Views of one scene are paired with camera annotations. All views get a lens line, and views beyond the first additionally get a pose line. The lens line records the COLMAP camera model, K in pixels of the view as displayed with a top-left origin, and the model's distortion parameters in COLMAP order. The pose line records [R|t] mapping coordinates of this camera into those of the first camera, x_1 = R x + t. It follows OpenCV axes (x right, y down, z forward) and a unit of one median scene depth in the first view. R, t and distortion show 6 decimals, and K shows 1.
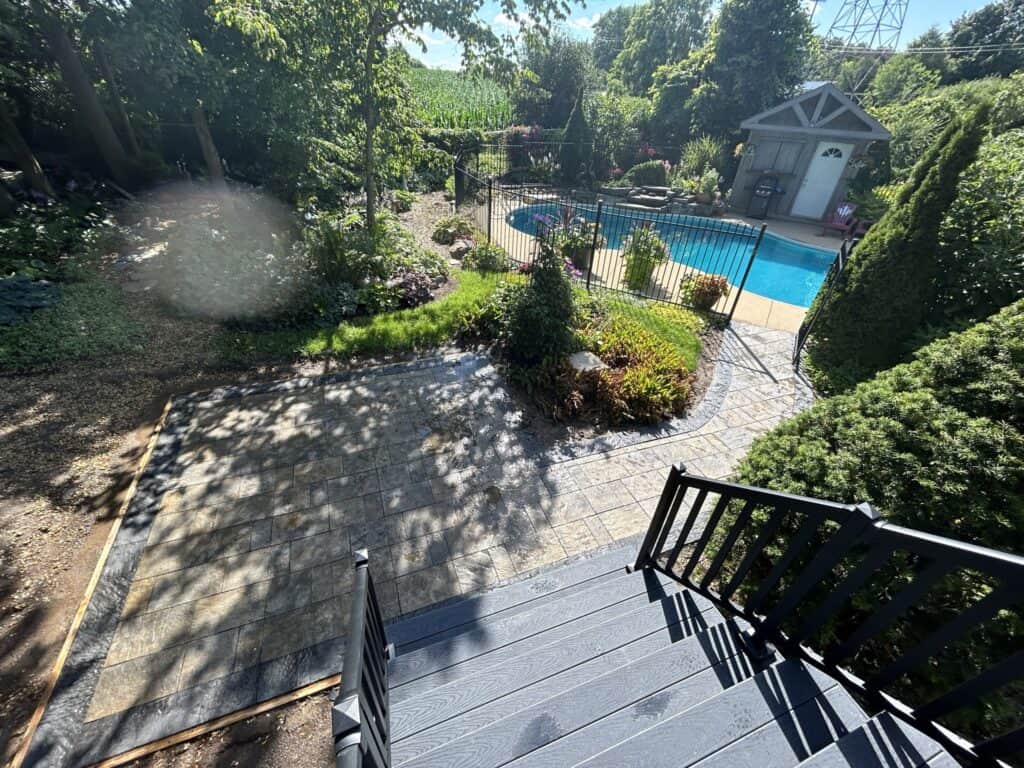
lens RADIAL K [[416.9, 0, 512.0], [0, 416.9, 384.0], [0, 0, 1]] dist [-0.000851, 0.000066]
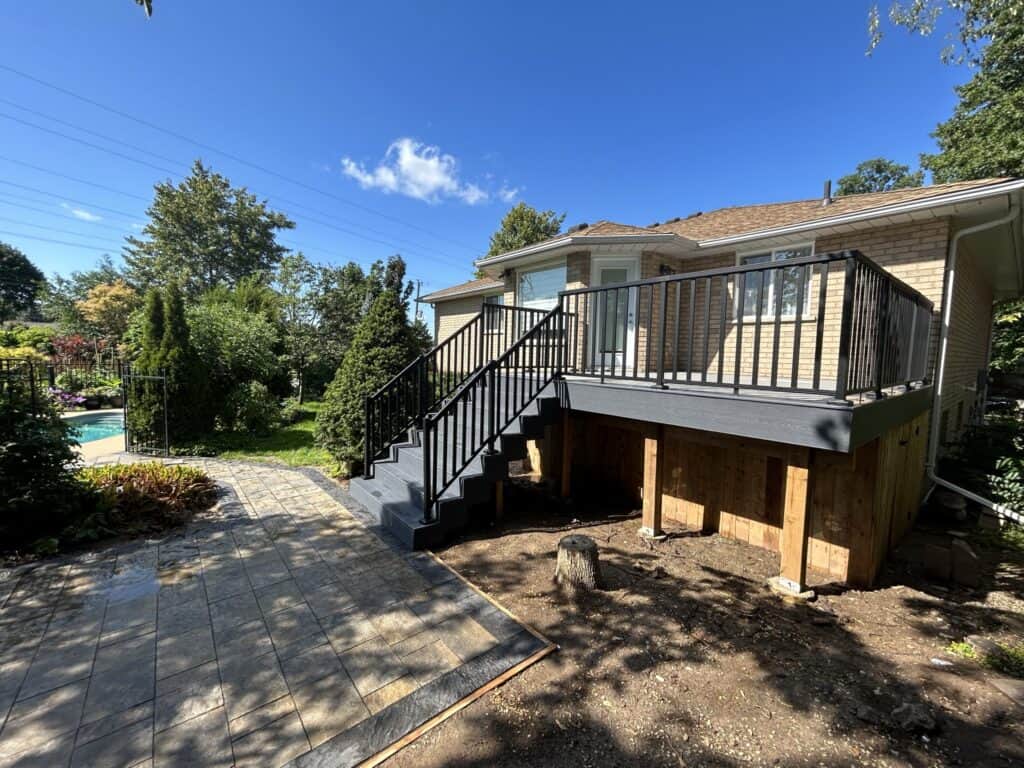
lens RADIAL K [[414.1, 0, 512.0], [0, 414.1, 384.0], [0, 0, 1]] dist [0.000211, 0.001081]
pose [[-0.335047, -0.115352, 0.935114, -0.717201], [0.514273, 0.809210, 0.284083, -0.036533], [-0.789473, 0.576084, -0.211801, 0.284908]]
